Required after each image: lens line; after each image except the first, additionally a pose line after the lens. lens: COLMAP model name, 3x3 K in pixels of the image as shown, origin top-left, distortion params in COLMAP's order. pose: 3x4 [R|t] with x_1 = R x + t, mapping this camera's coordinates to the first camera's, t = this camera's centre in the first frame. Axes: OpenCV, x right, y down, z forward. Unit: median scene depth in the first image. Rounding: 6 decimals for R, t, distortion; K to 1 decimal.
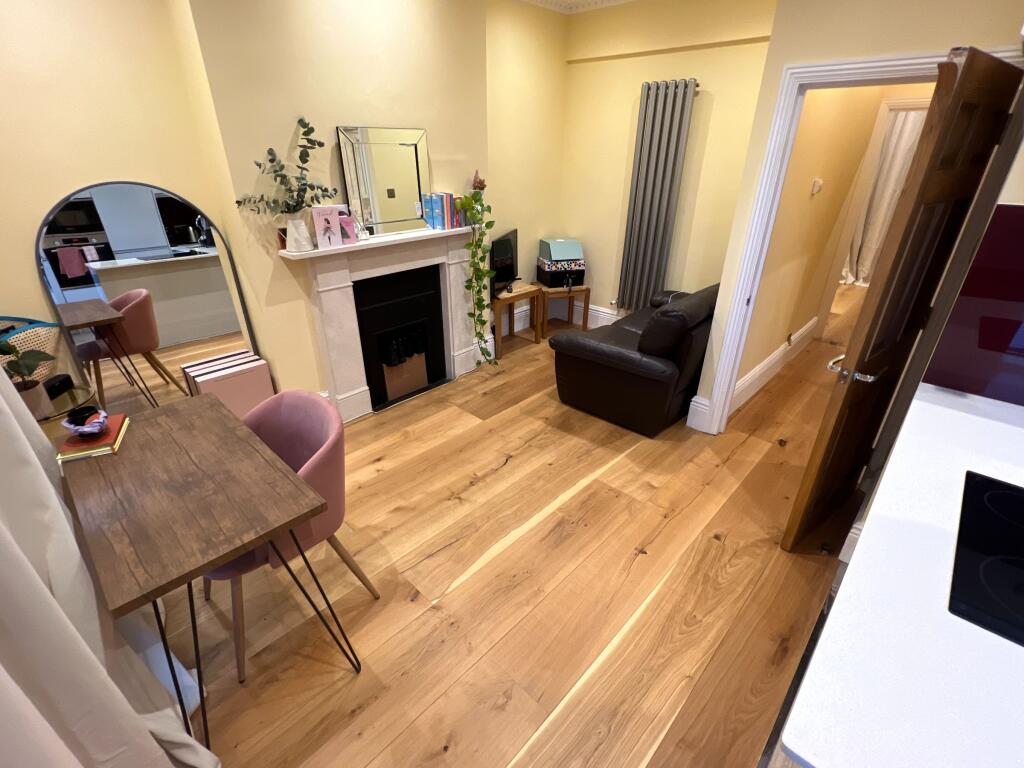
lens RADIAL K [[477.1, 0, 510.3], [0, 477.1, 386.7], [0, 0, 1]] dist [-0.001078, 0.001151]
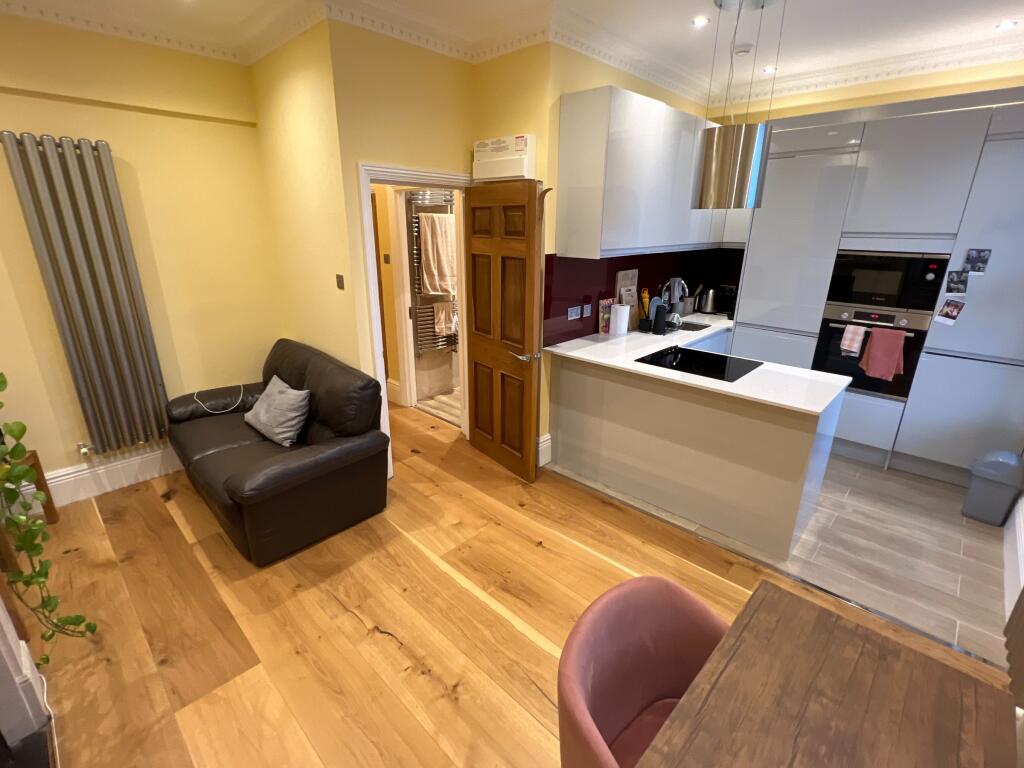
lens RADIAL K [[477.1, 0, 509.5], [0, 477.1, 384.7], [0, 0, 1]] dist [-0.001078, 0.001151]
pose [[0.015271, -0.325978, 0.945254, -0.590902], [0.443180, 0.849638, 0.285844, -0.302218], [-0.896302, 0.414553, 0.157442, 0.569196]]
